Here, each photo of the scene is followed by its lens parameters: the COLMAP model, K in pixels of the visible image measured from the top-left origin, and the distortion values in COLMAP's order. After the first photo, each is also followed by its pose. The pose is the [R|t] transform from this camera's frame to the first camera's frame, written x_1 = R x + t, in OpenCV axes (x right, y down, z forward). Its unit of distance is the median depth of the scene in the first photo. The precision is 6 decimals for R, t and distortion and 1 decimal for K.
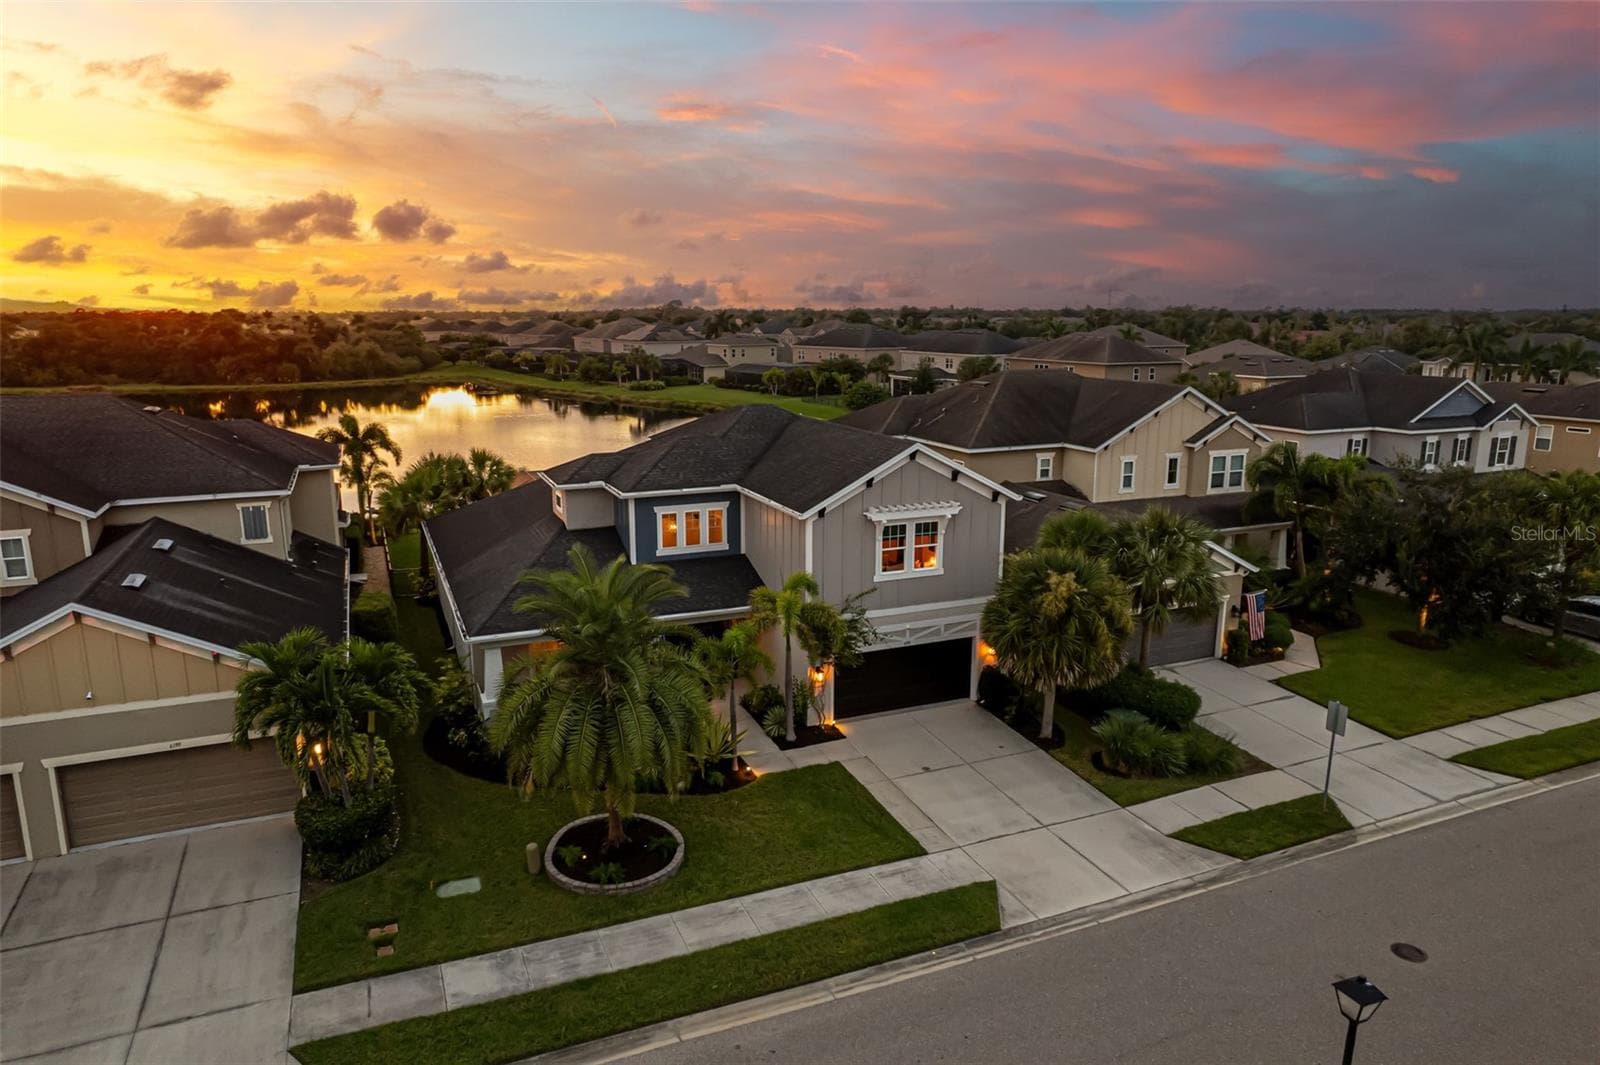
lens RADIAL K [[1303.8, 0, 796.1], [0, 1303.8, 512.6], [0, 0, 1]] dist [0.004355, -0.000472]
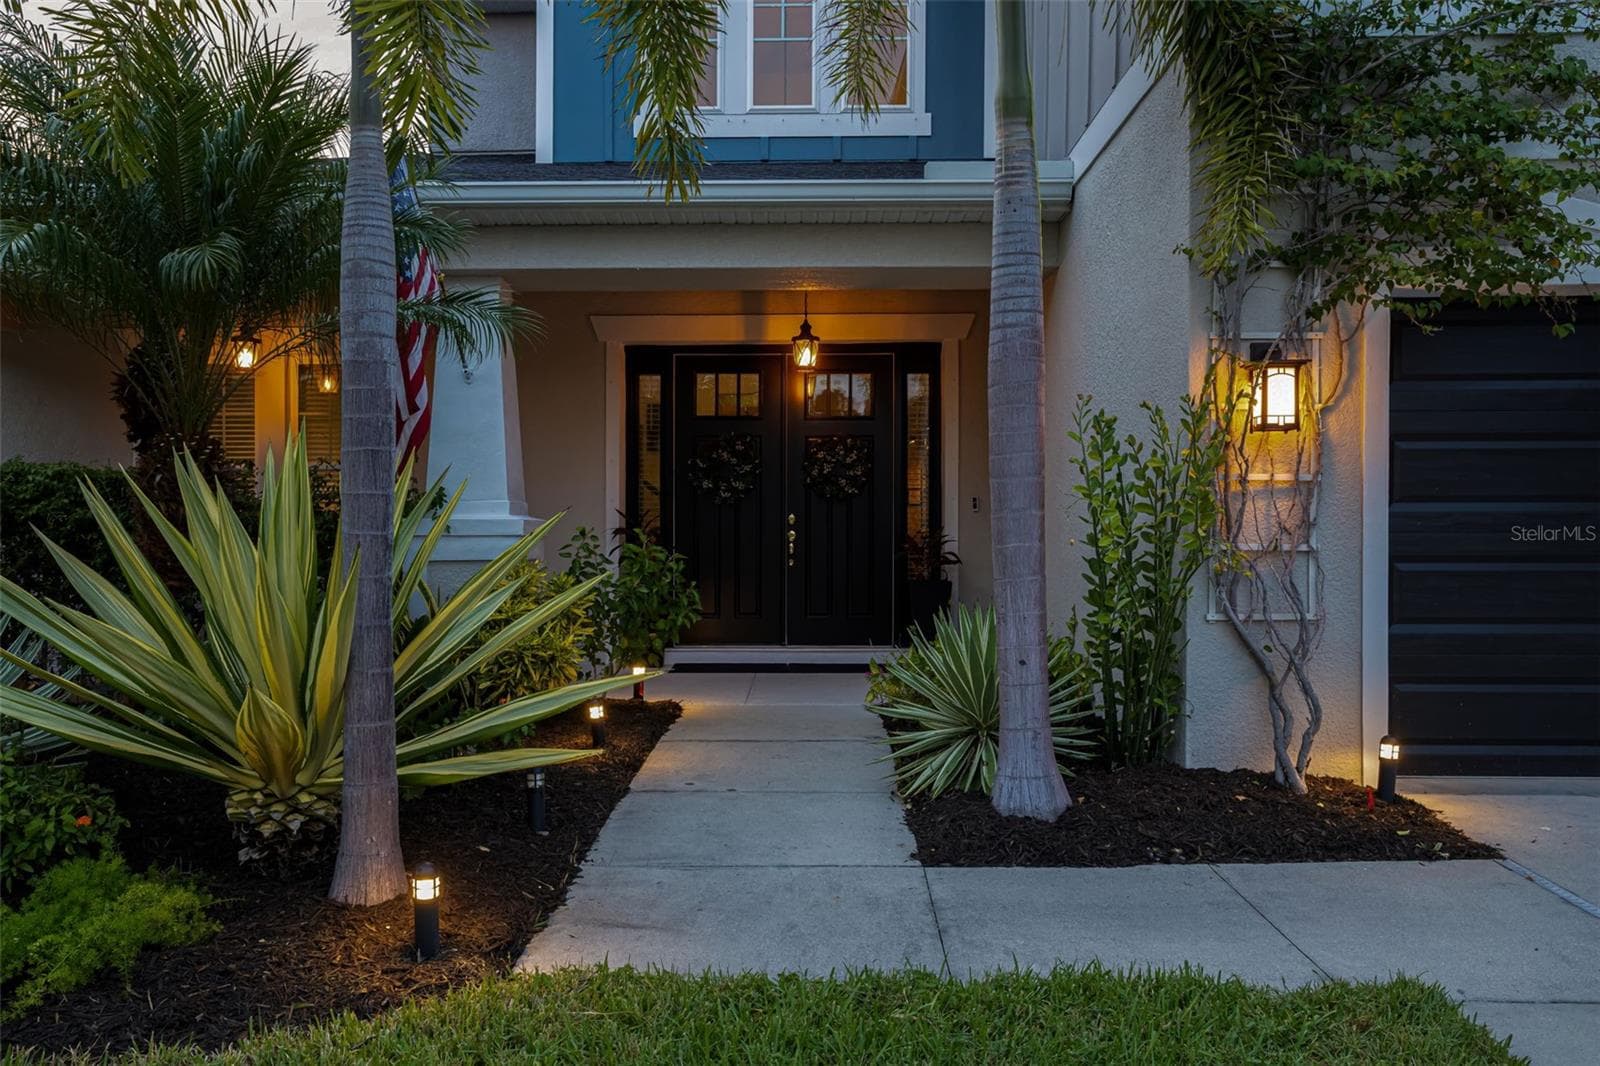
lens RADIAL K [[1326.9, 0, 797.5], [0, 1326.9, 544.2], [0, 0, 1]] dist [-0.000046, 0.001719]
pose [[0.905101, -0.008776, -0.425107, 0.032483], [-0.094104, 0.970860, -0.220400, 0.177416], [0.414653, 0.239489, 0.877900, 0.852525]]
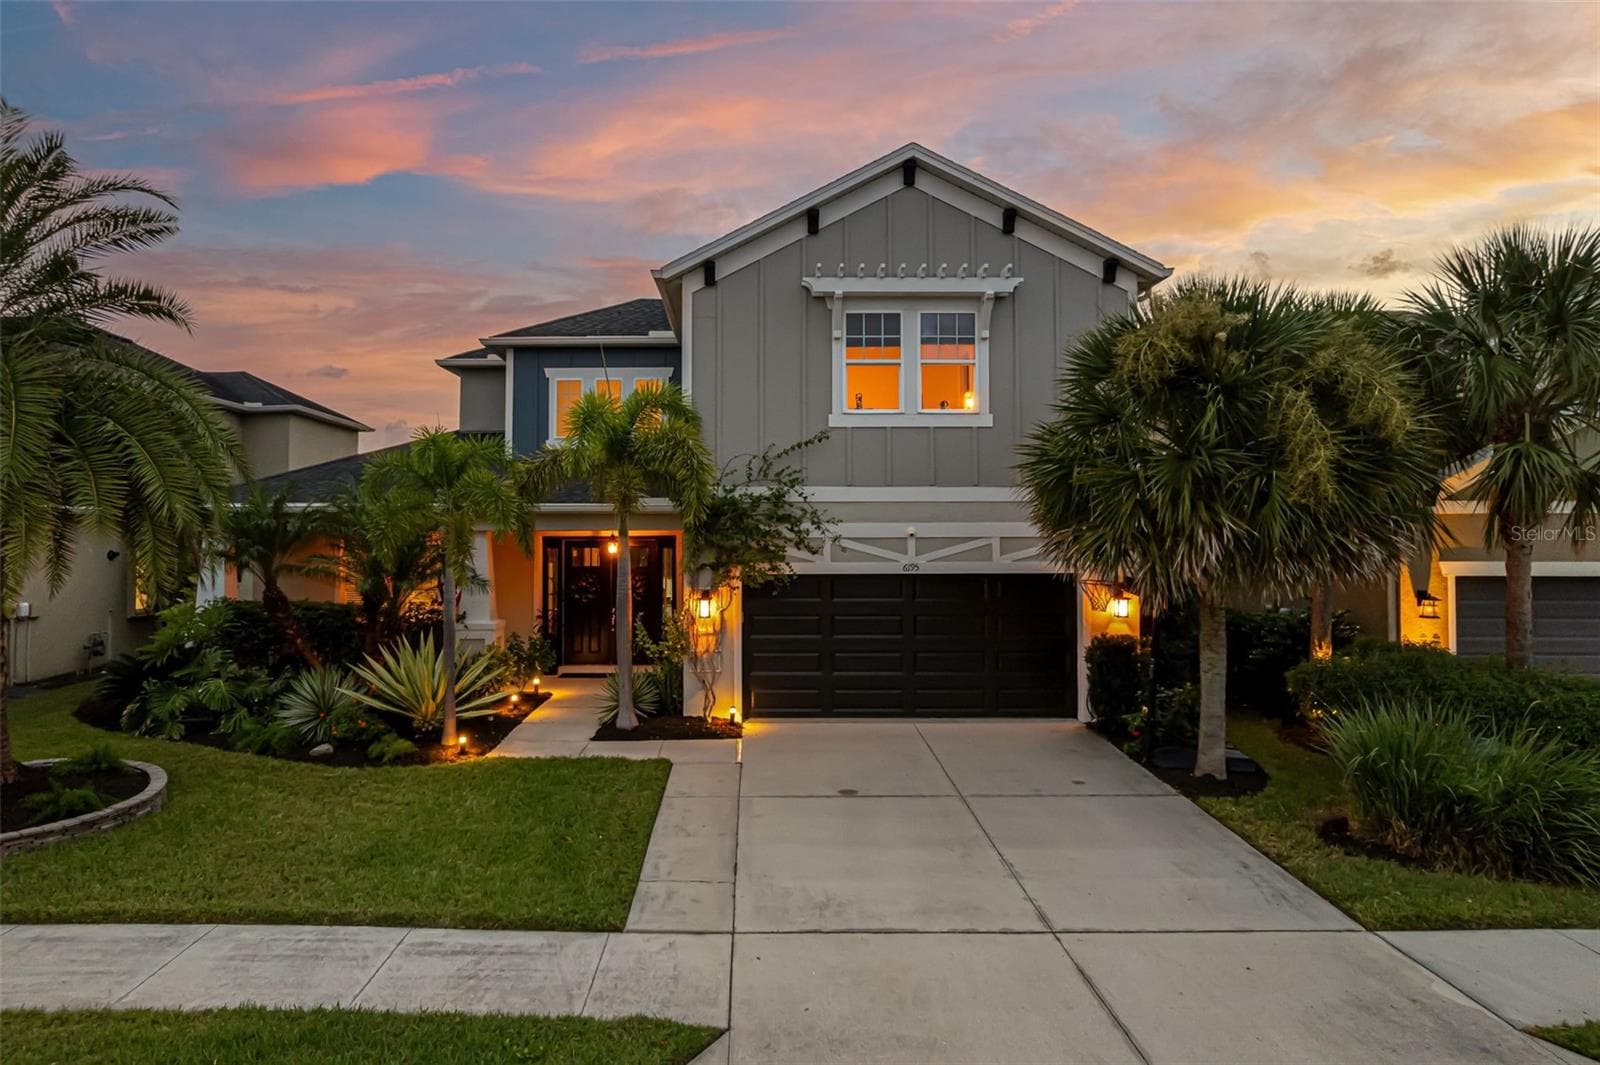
lens RADIAL K [[1124.8, 0, 727.1], [0, 1124.8, 476.5], [0, 0, 1]] dist [0.000937, 0.000204]
pose [[0.893868, -0.033560, -0.447072, 0.216071], [-0.098578, 0.958078, -0.269016, 0.191138], [0.437358, 0.284536, 0.853087, 0.625124]]
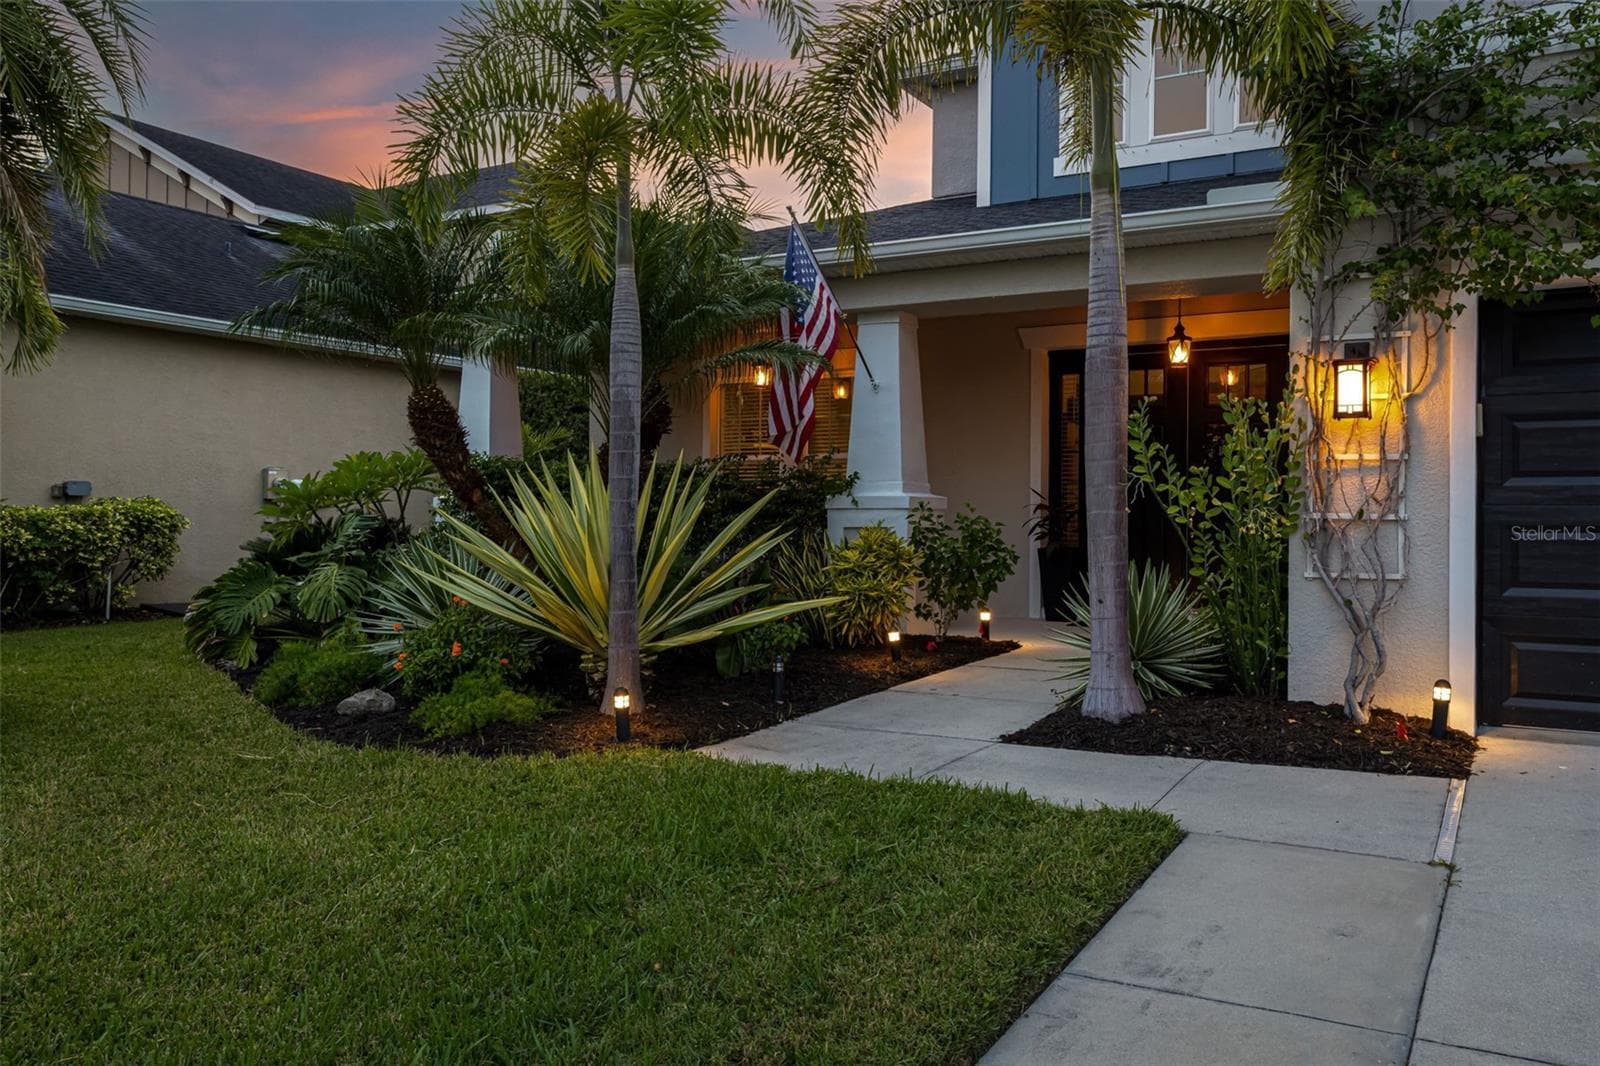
lens RADIAL K [[1303.8, 0, 796.1], [0, 1303.8, 513.1], [0, 0, 1]] dist [0.004355, -0.000472]
pose [[0.576998, -0.009220, -0.816693, 0.112897], [-0.200306, 0.967801, -0.152443, 0.180490], [0.791802, 0.251548, 0.556573, 0.850799]]
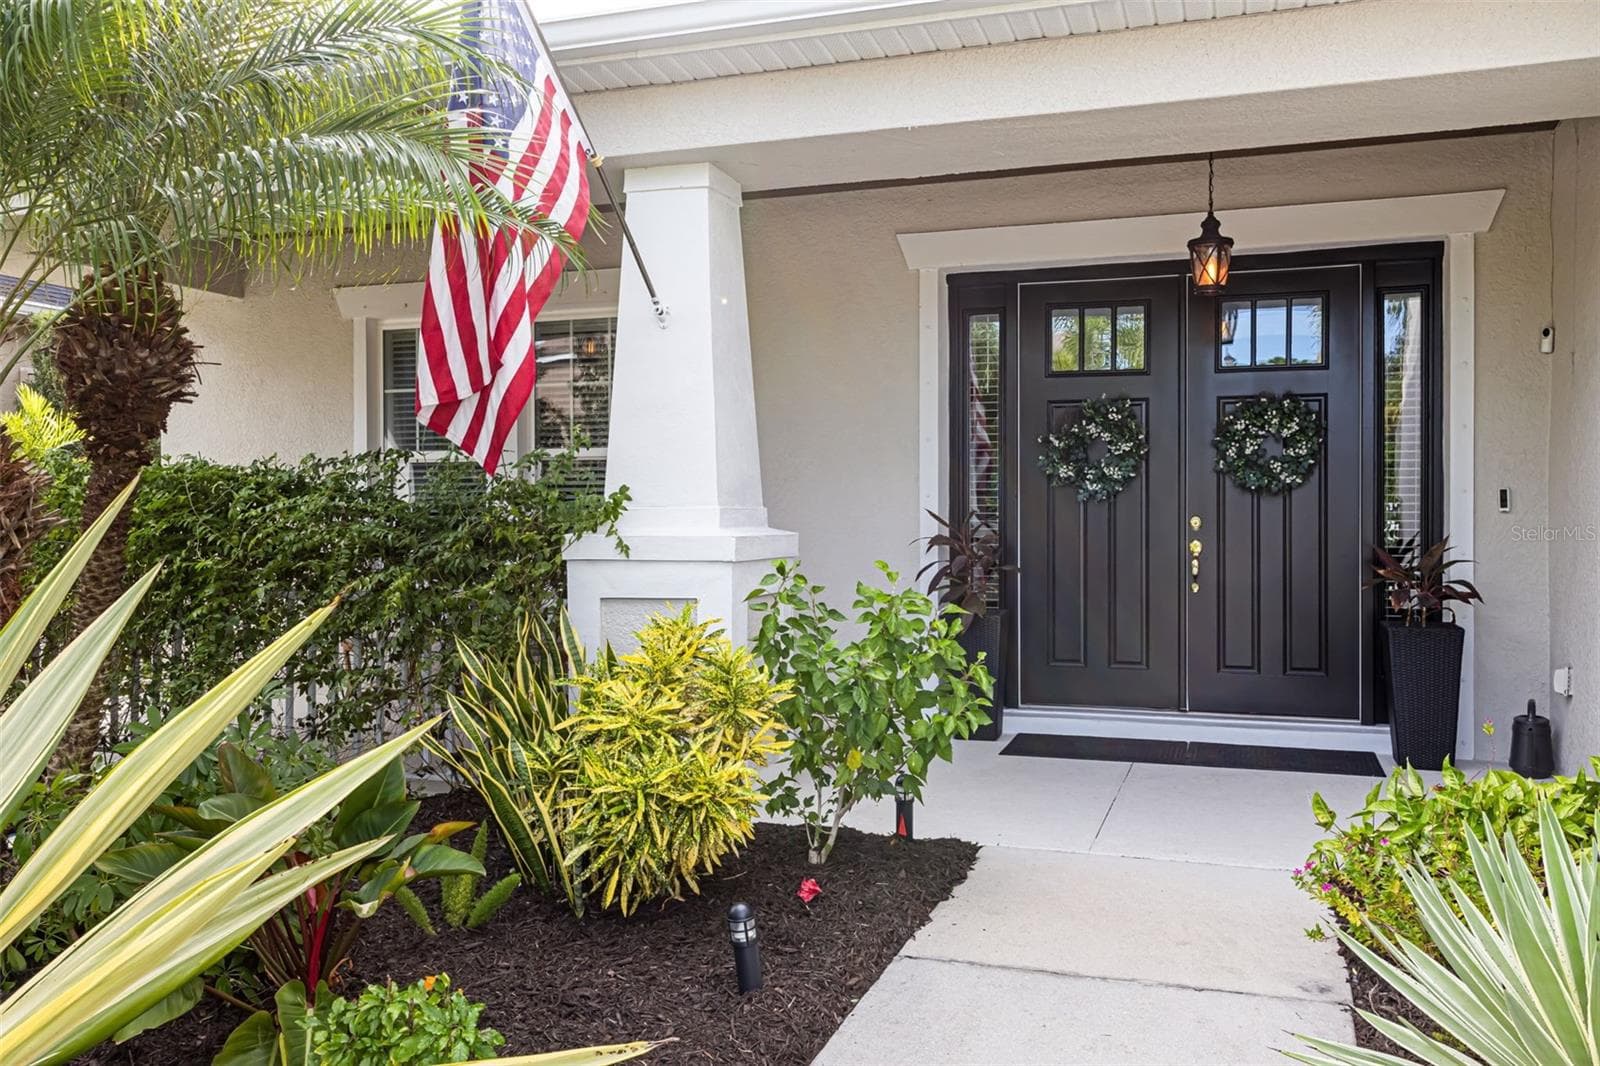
lens RADIAL K [[1351.8, 0, 802.6], [0, 1351.8, 522.6], [0, 0, 1]] dist [-0.008911, 0.001929]
pose [[0.723535, -0.004624, -0.690272, 0.002295], [-0.161193, 0.971199, -0.175467, 0.151976], [0.671203, 0.238224, 0.701952, 0.928982]]
